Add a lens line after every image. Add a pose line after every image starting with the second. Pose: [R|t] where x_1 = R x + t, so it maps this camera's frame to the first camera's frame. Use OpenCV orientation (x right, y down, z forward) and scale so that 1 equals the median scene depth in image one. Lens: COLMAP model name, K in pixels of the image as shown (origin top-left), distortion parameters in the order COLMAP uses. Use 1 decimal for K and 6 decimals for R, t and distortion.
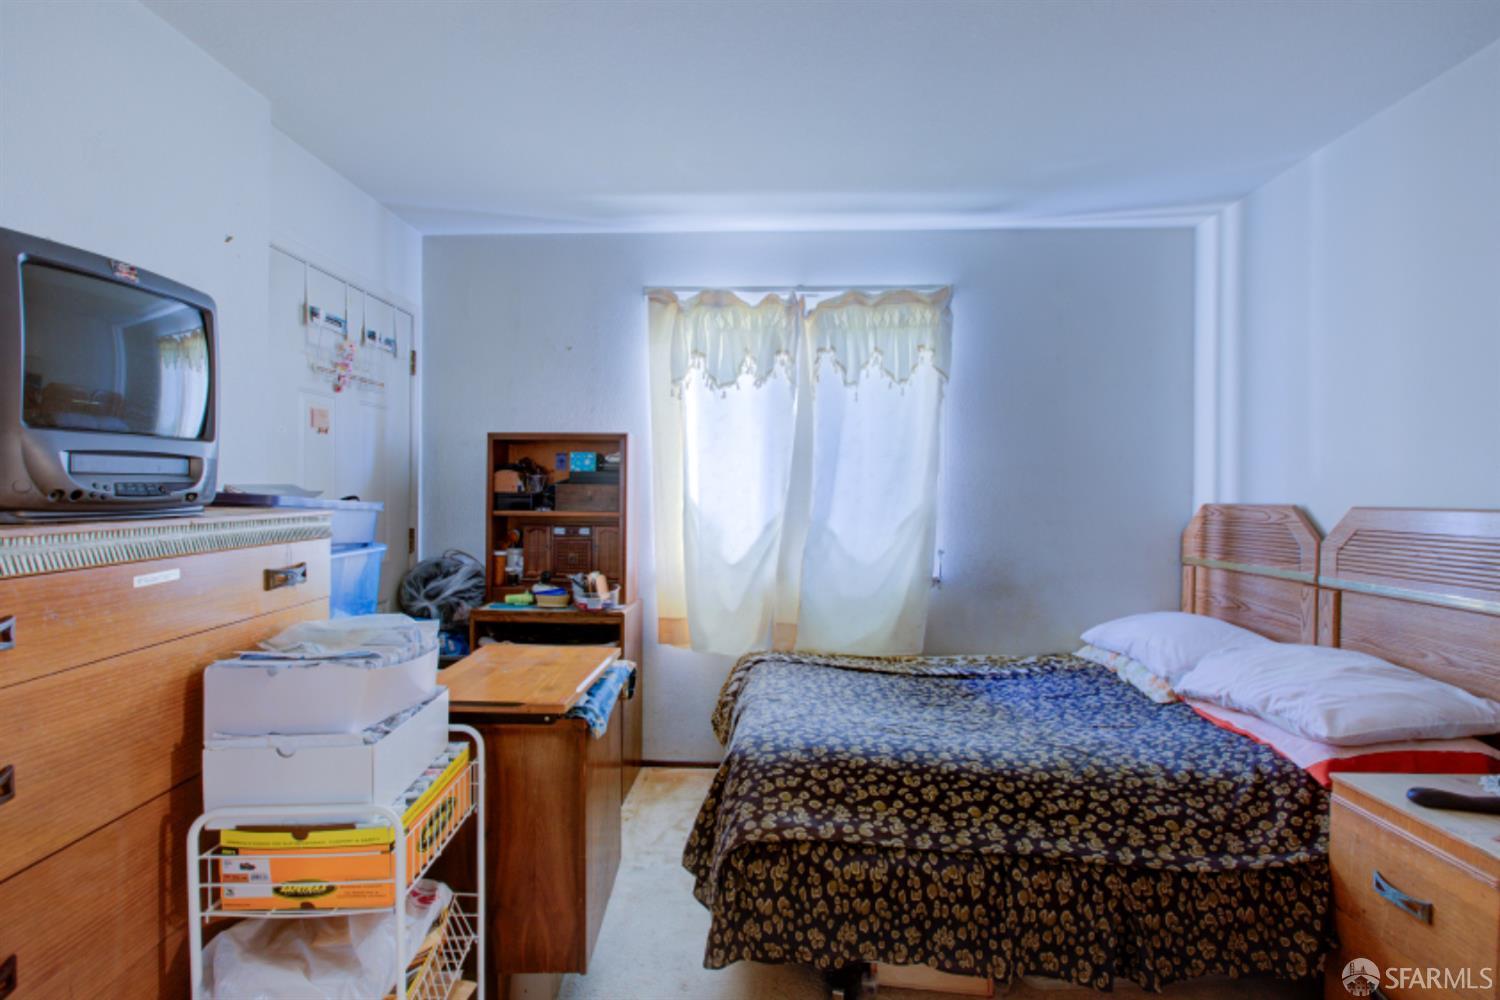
lens RADIAL K [[708.3, 0, 750.0], [0, 708.3, 500.0], [0, 0, 1]] dist [-0.003013, 0.000287]
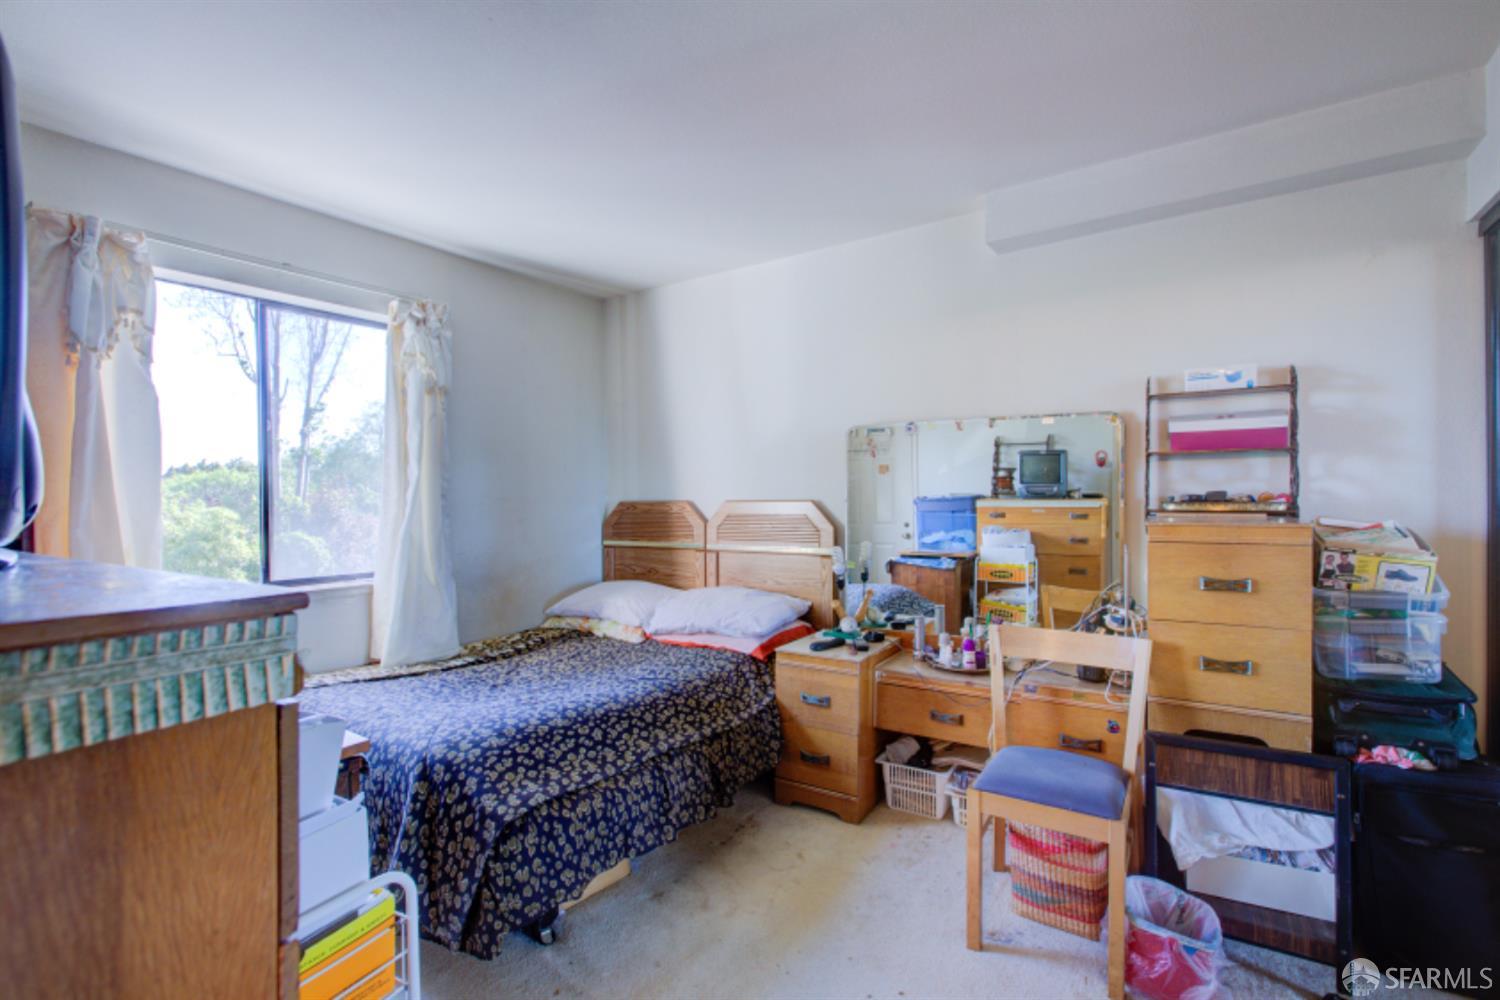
lens RADIAL K [[695.3, 0, 750.0], [0, 695.3, 500.0], [0, 0, 1]] dist [-0.000111, 0.000439]
pose [[0.518447, -0.019260, 0.854893, -0.658577], [0.021161, 0.999729, 0.009689, -0.008097], [-0.854848, 0.013067, 0.518714, 0.124940]]
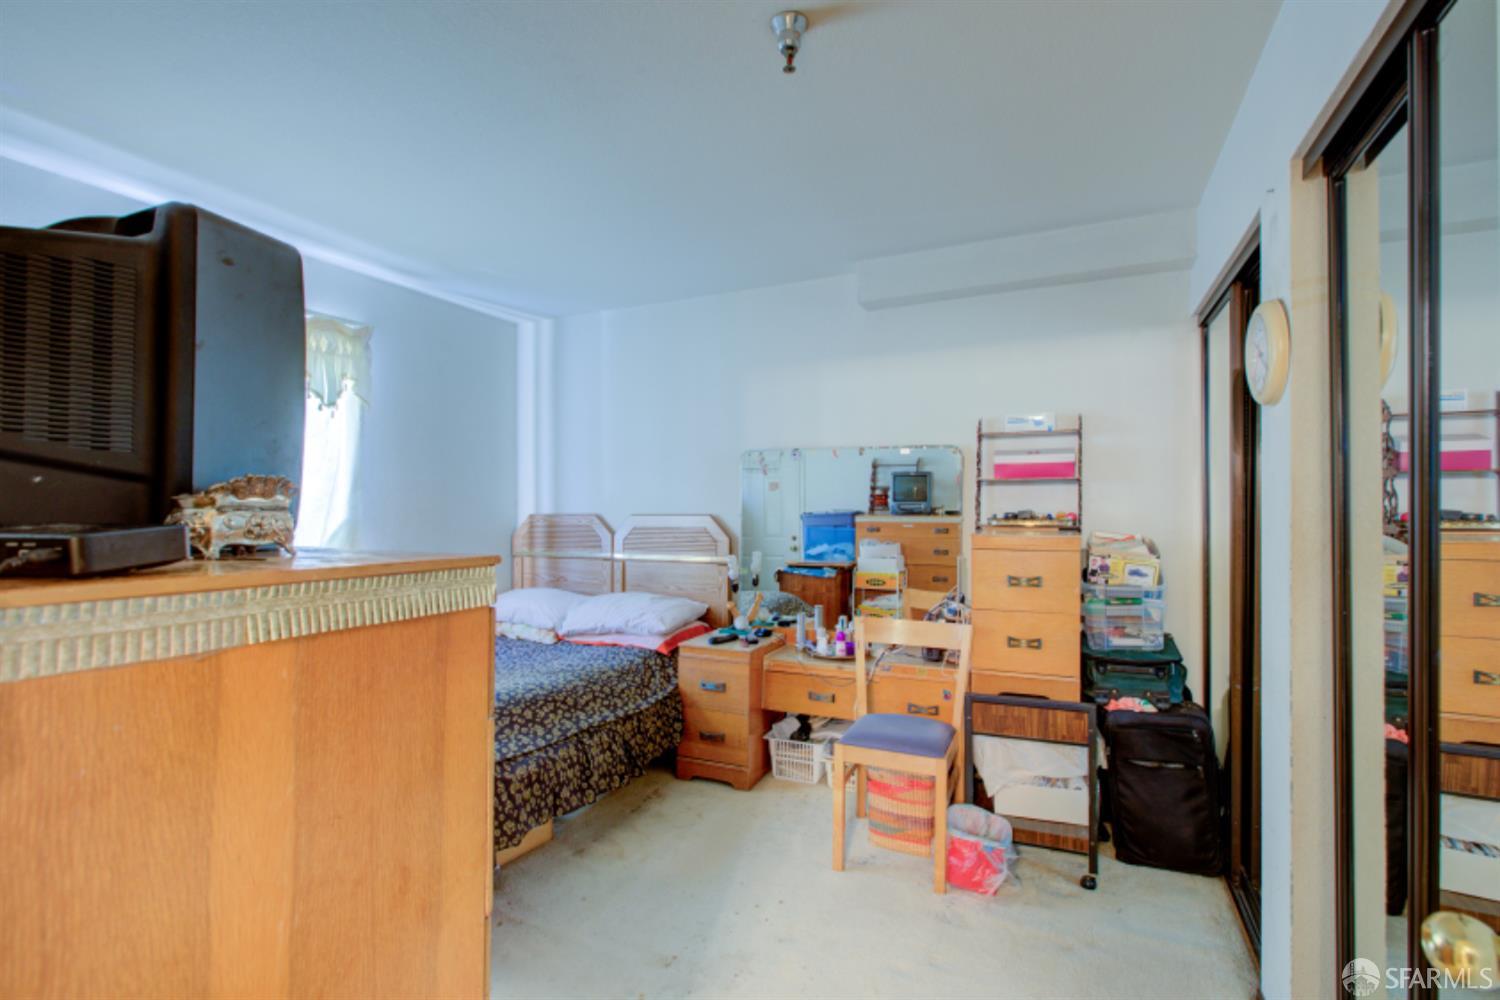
lens RADIAL K [[708.3, 0, 750.0], [0, 708.3, 500.0], [0, 0, 1]] dist [-0.003013, 0.000287]
pose [[0.380495, 0.003097, 0.924778, -0.937653], [0.010881, 0.999910, -0.007826, -0.013139], [-0.924719, 0.013040, 0.380427, 0.012736]]
